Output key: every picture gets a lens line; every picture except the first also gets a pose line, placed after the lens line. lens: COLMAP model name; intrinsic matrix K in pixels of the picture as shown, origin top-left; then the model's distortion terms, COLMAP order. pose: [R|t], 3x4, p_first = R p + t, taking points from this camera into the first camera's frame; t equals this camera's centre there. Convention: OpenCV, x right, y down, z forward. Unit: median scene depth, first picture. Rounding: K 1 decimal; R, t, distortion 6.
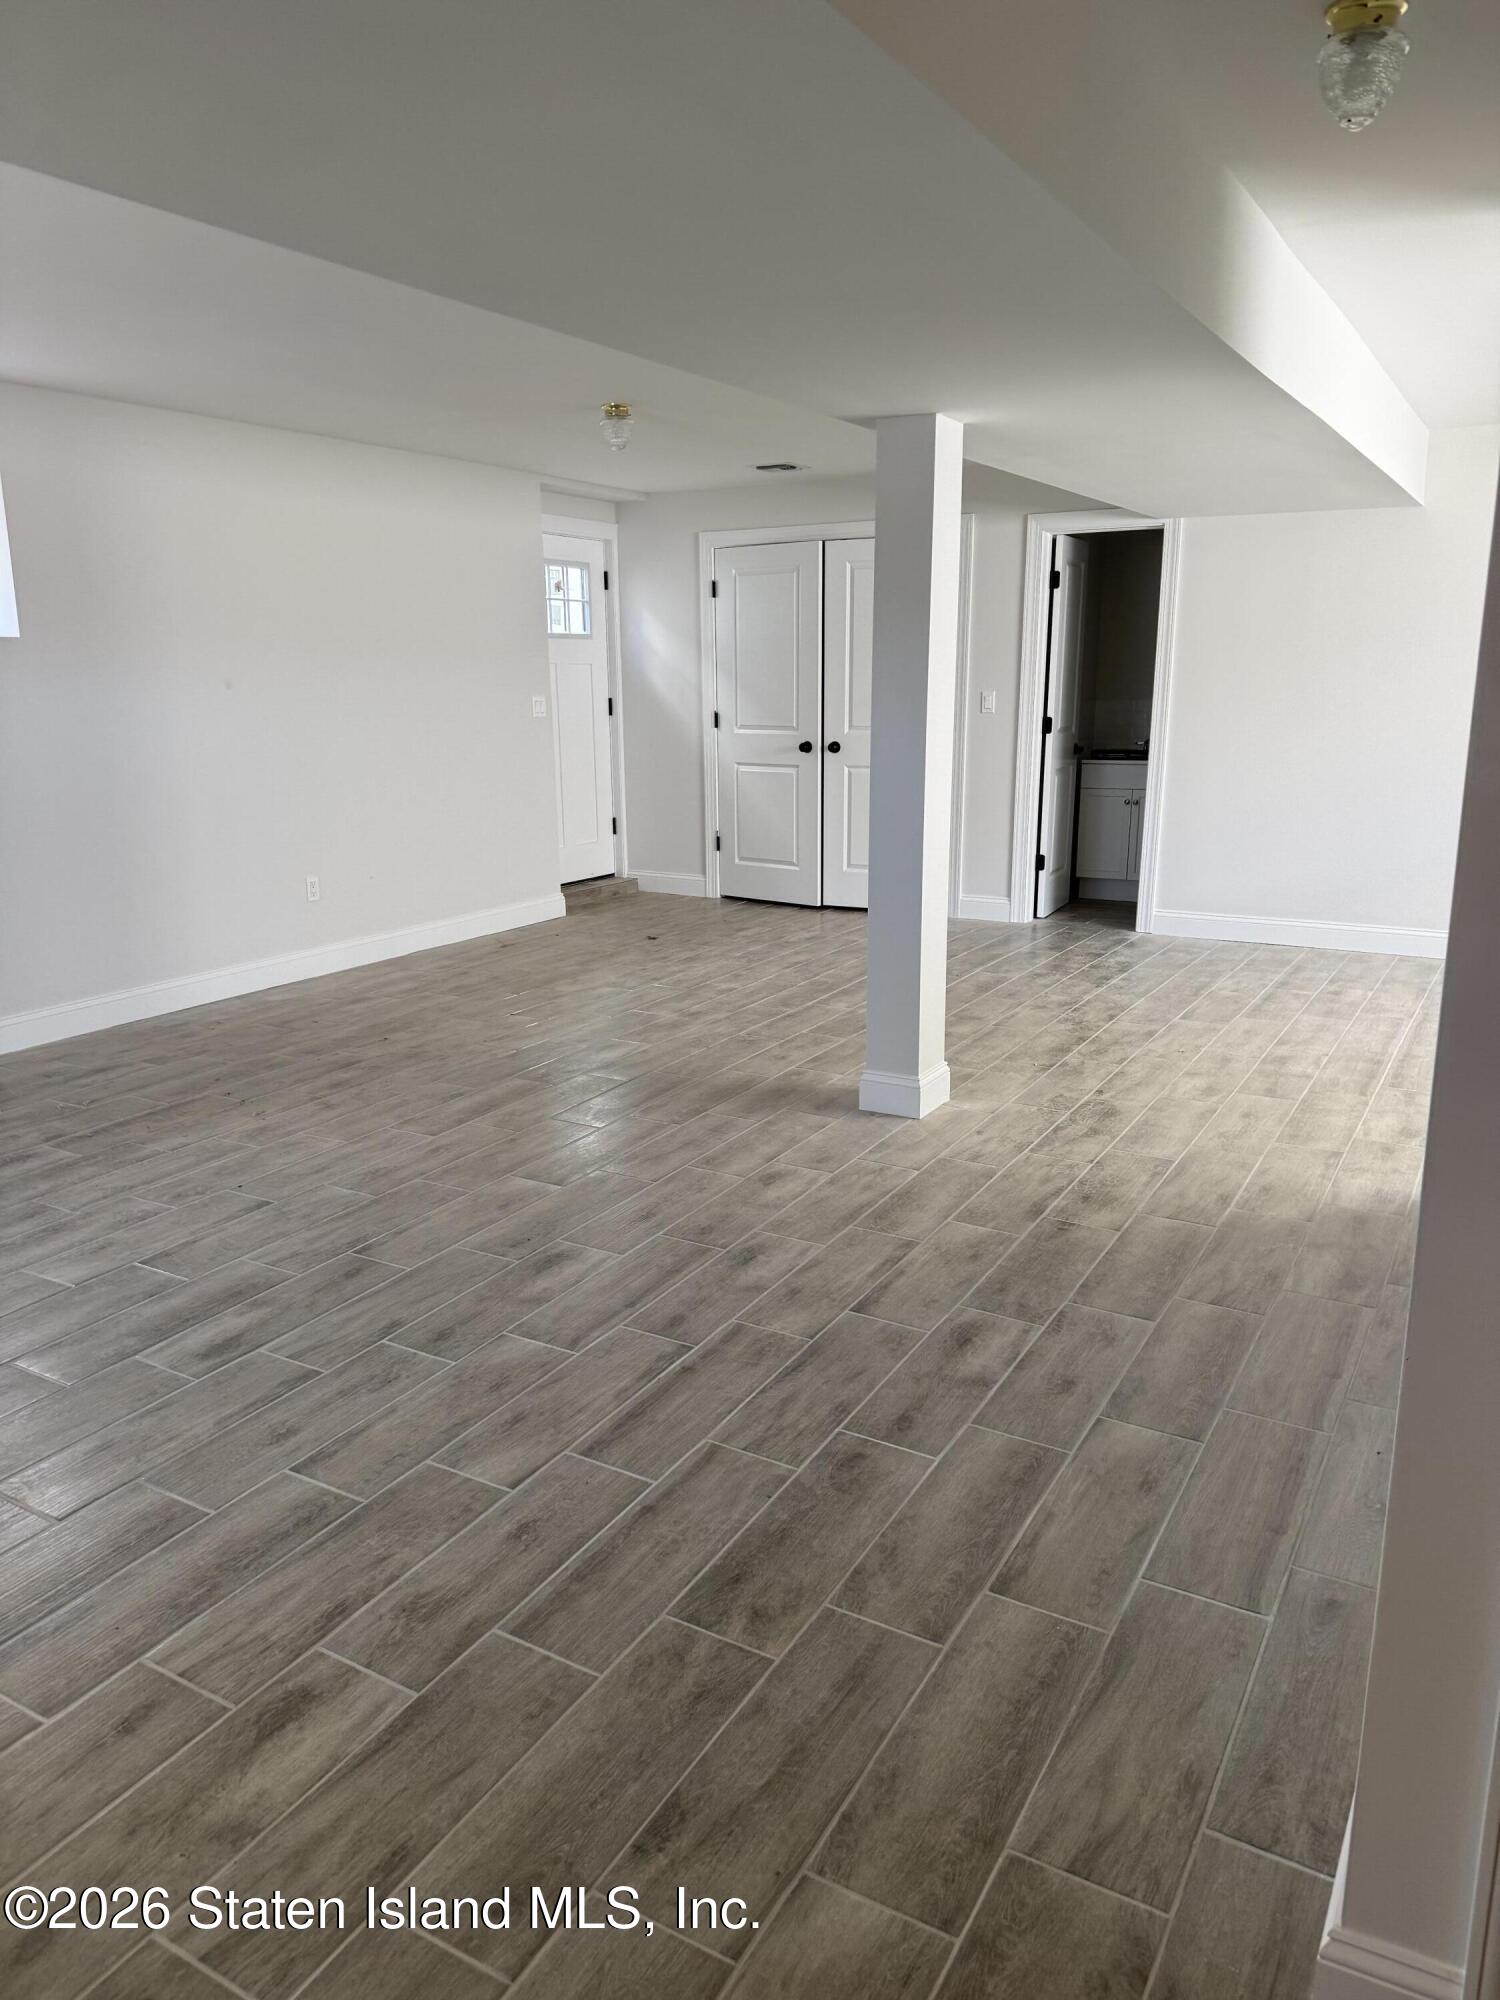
lens RADIAL K [[1393.9, 0, 754.7], [0, 1393.9, 1005.3], [0, 0, 1]] dist [0.098128, -0.140423]
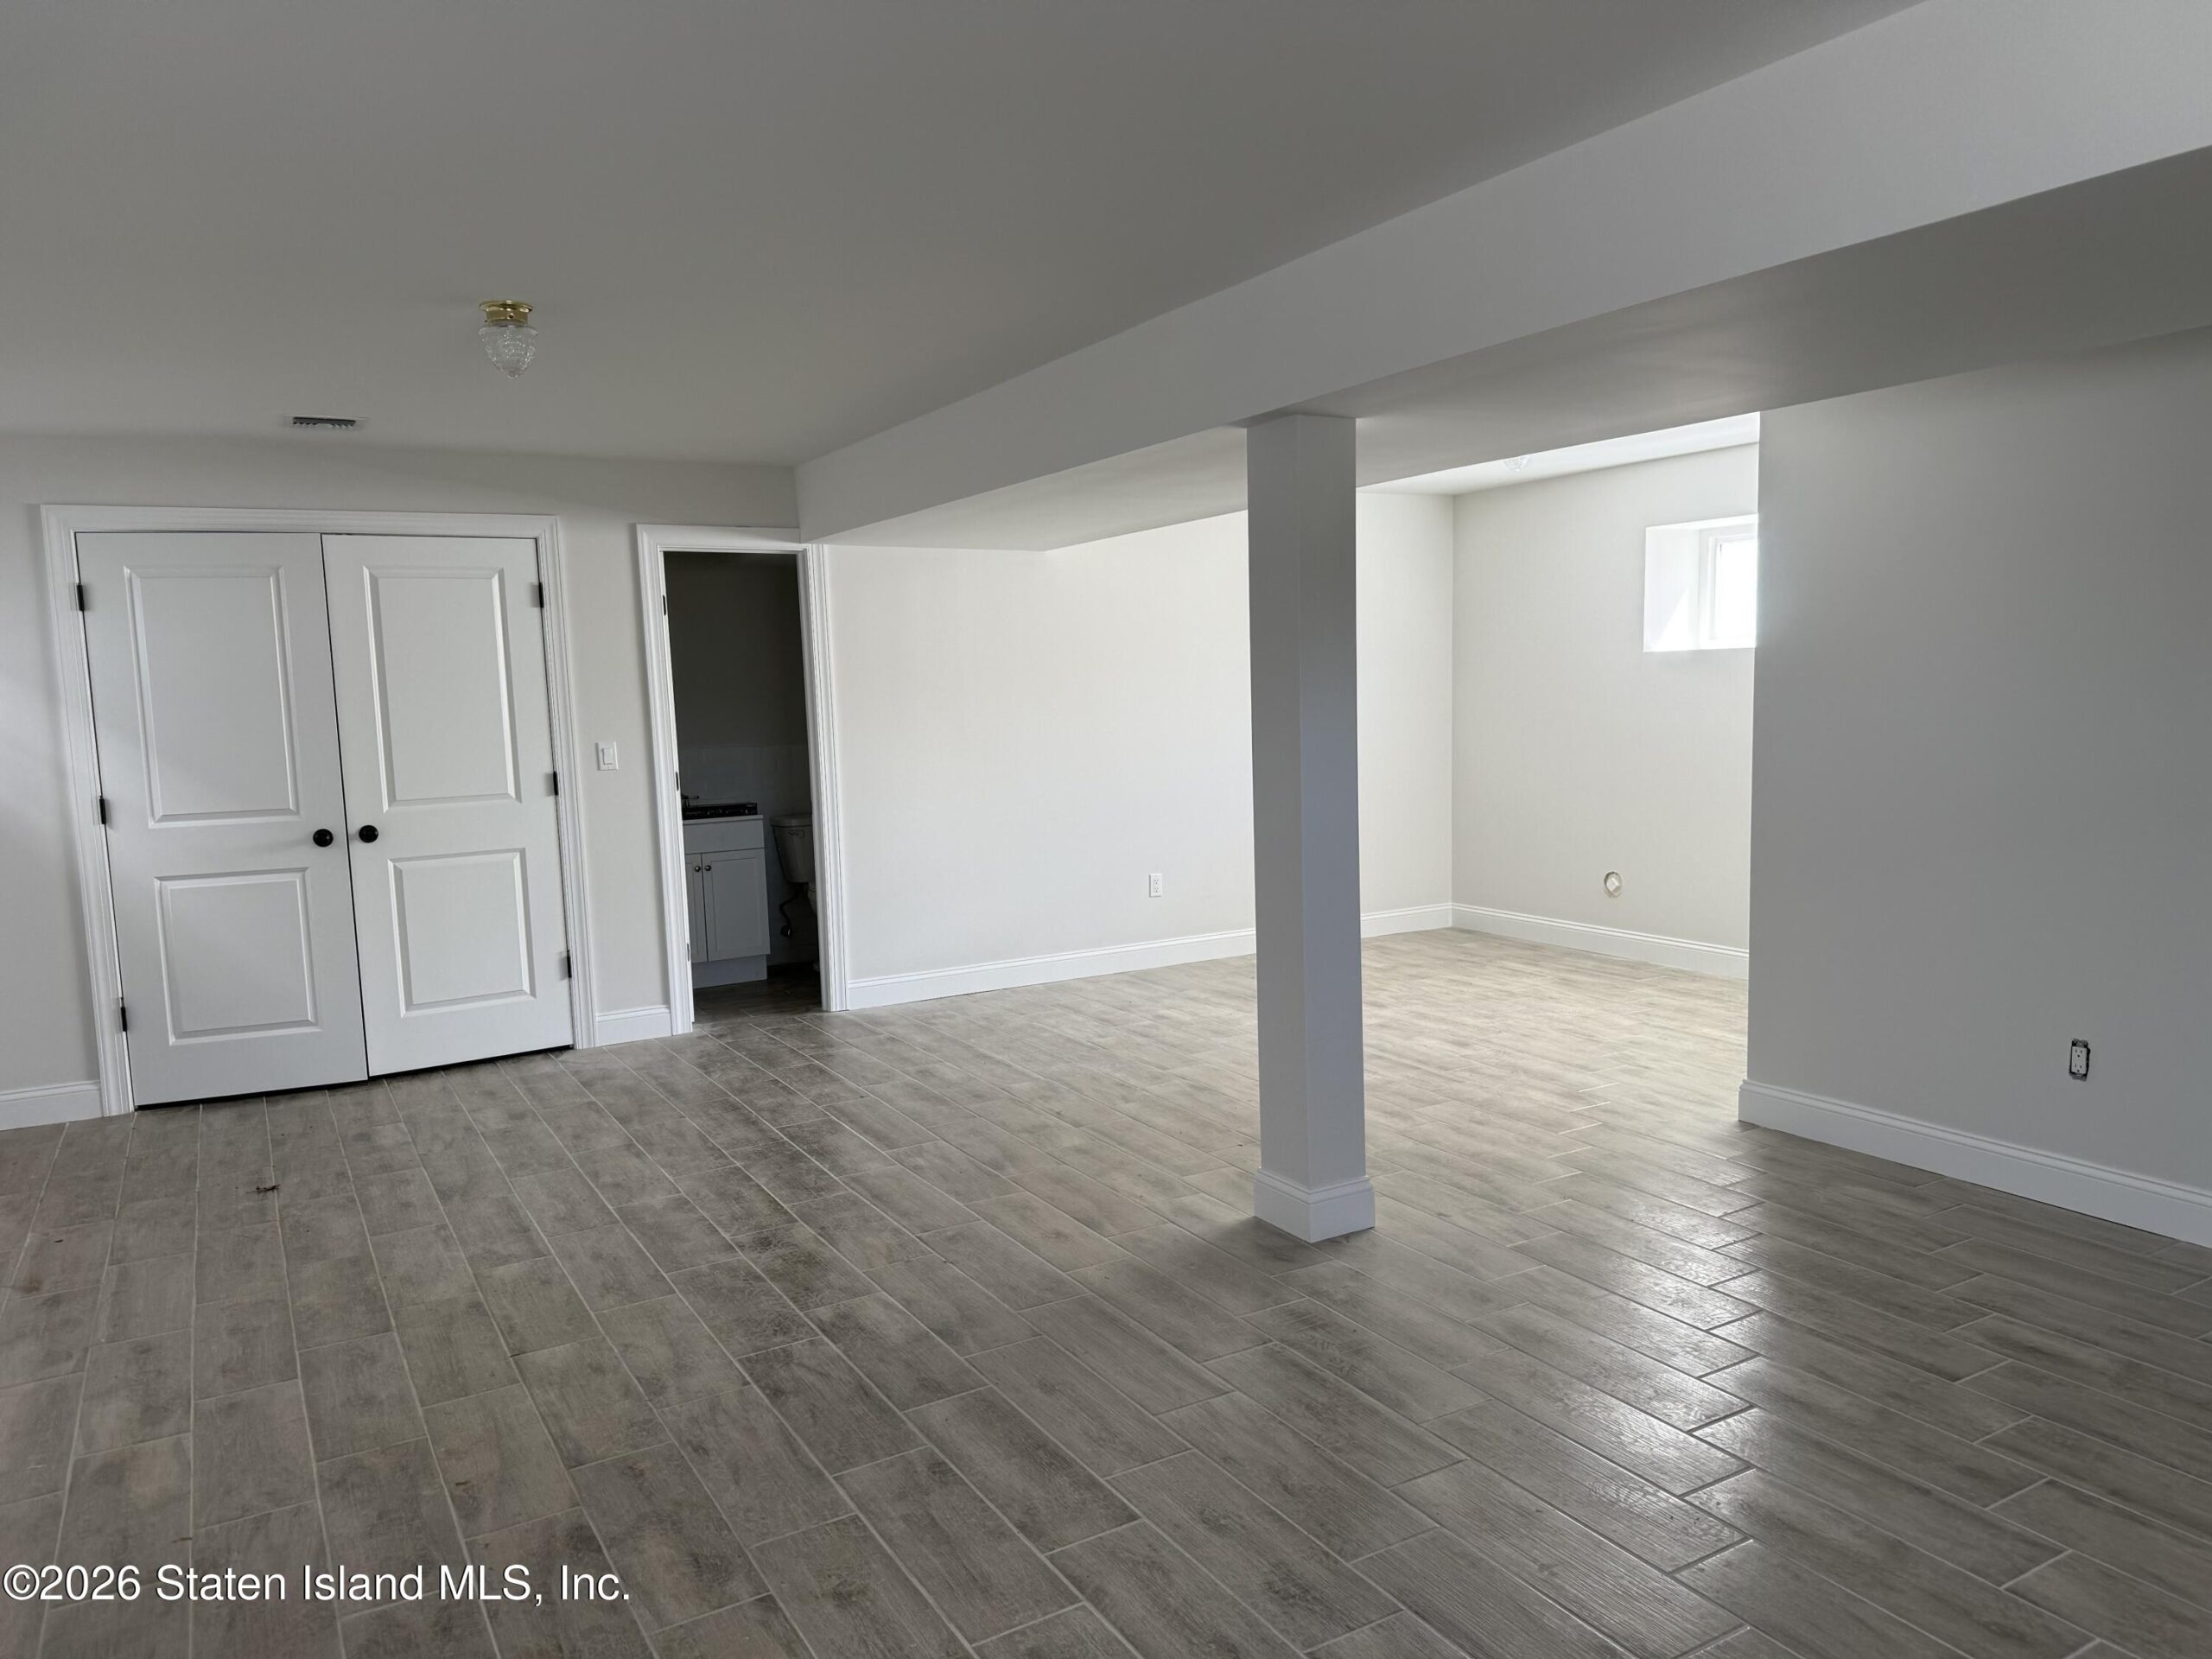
lens RADIAL K [[1541.7, 0, 1120.7], [0, 1541.7, 824.3], [0, 0, 1]] dist [0.098128, -0.140423]
pose [[0.497275, -0.090107, 0.862901, -0.568244], [0.229110, 0.972924, -0.030436, -0.122124], [-0.836795, 0.212835, 0.504456, 0.475863]]
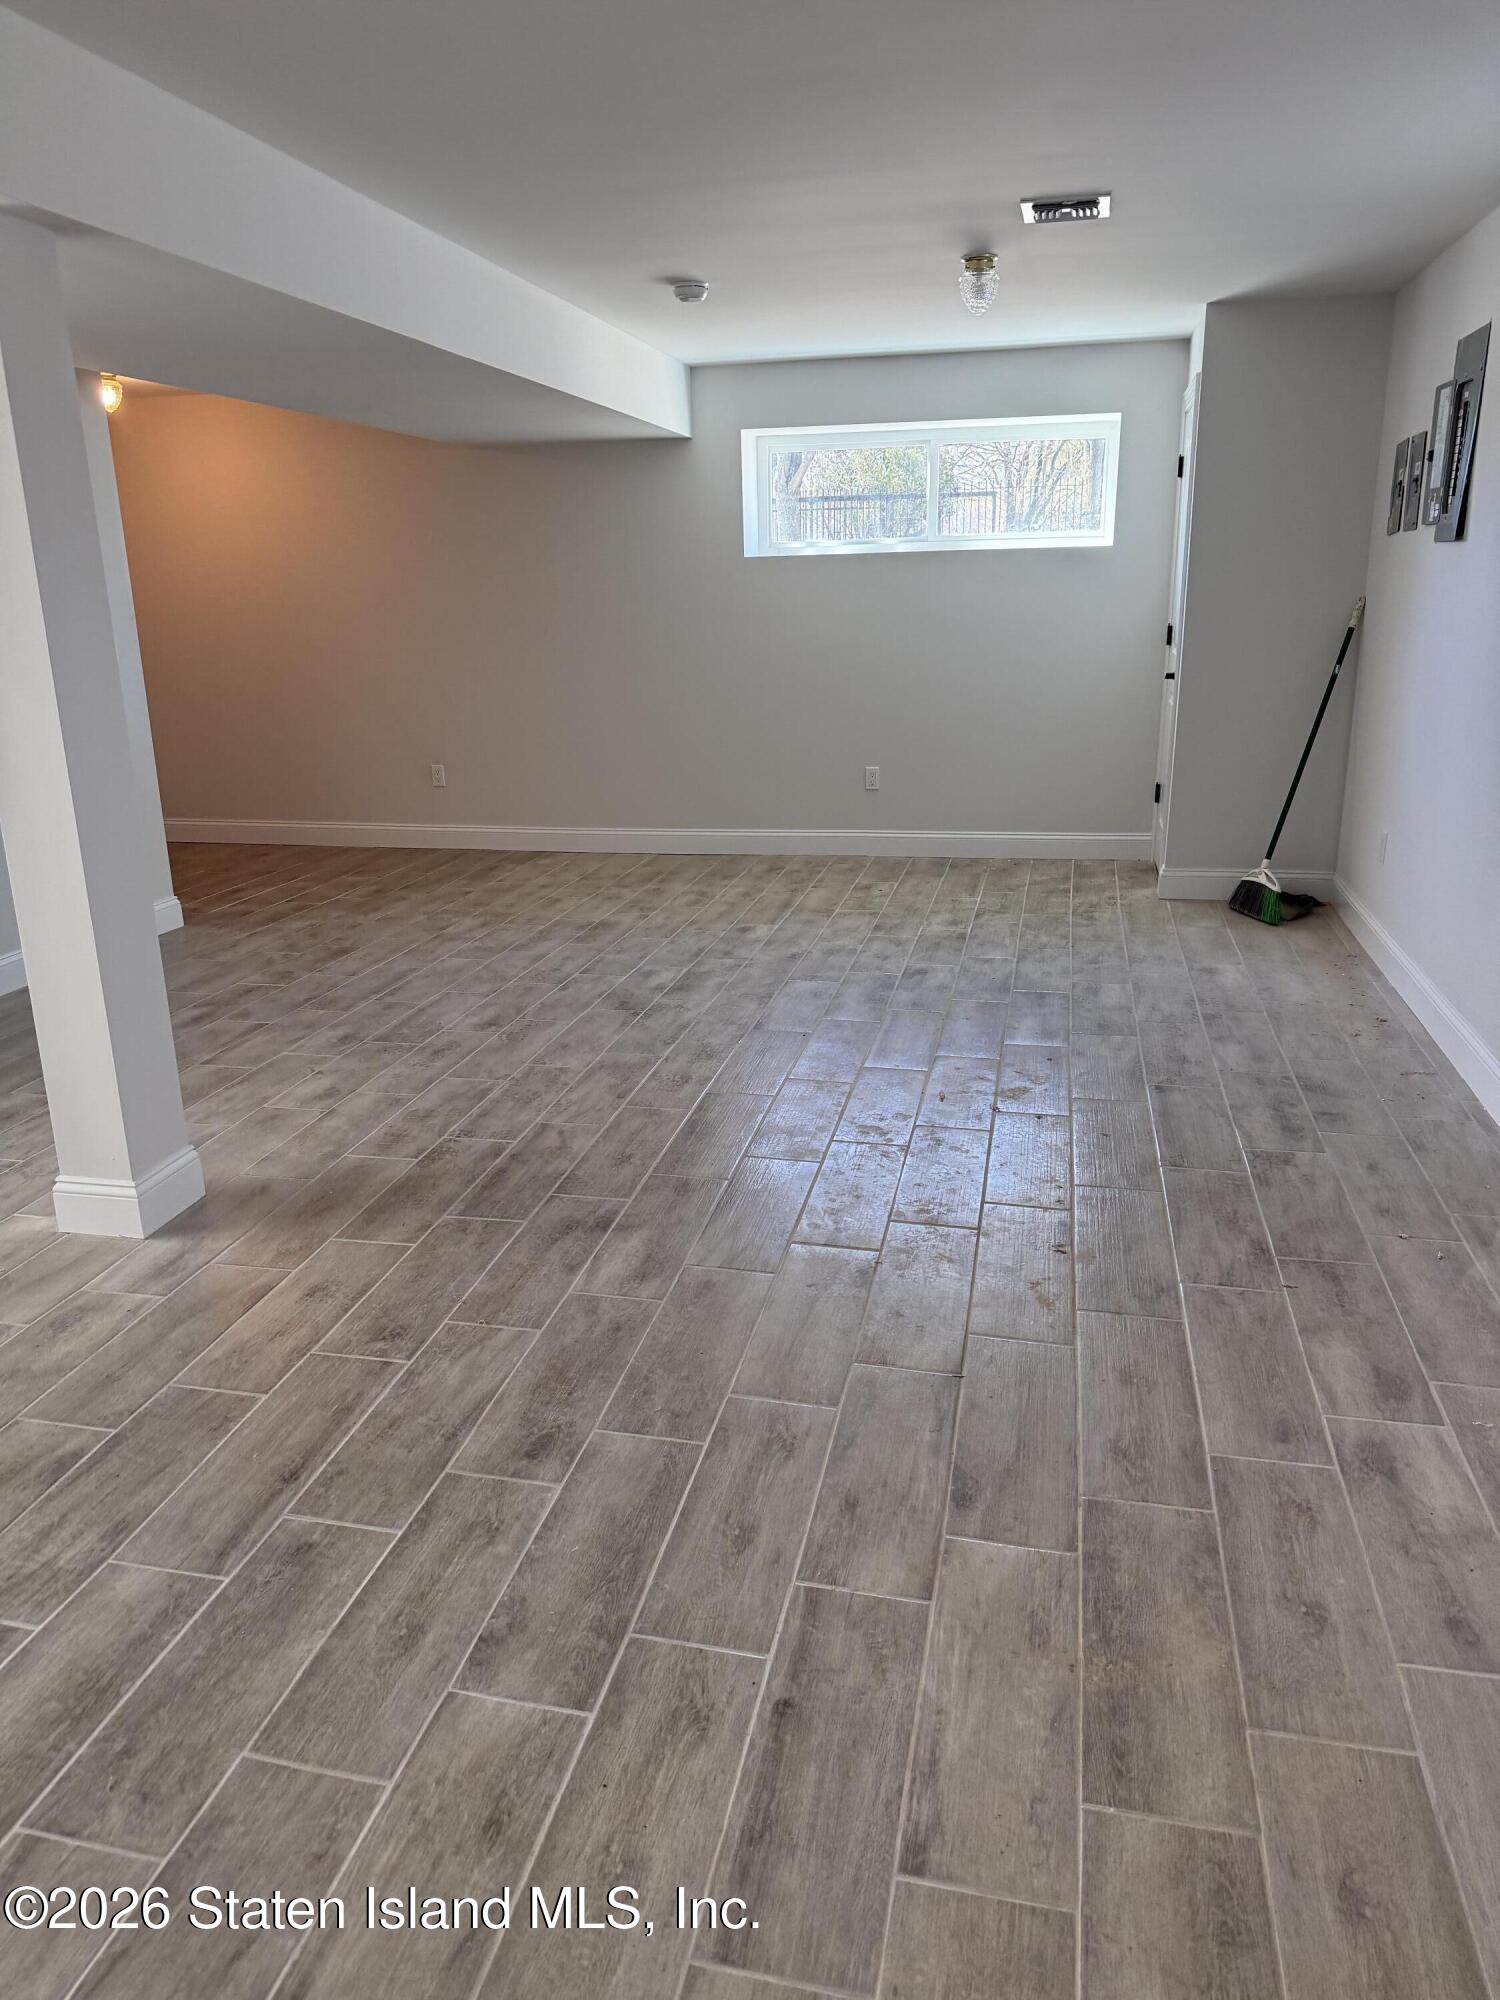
lens RADIAL K [[1393.9, 0, 754.7], [0, 1393.9, 1005.3], [0, 0, 1]] dist [0.098128, -0.140423]
pose [[-0.952866, 0.110631, -0.282500, -0.001764], [-0.046115, 0.867513, 0.495272, -0.316362], [0.299865, 0.484955, -0.821523, 1.317709]]
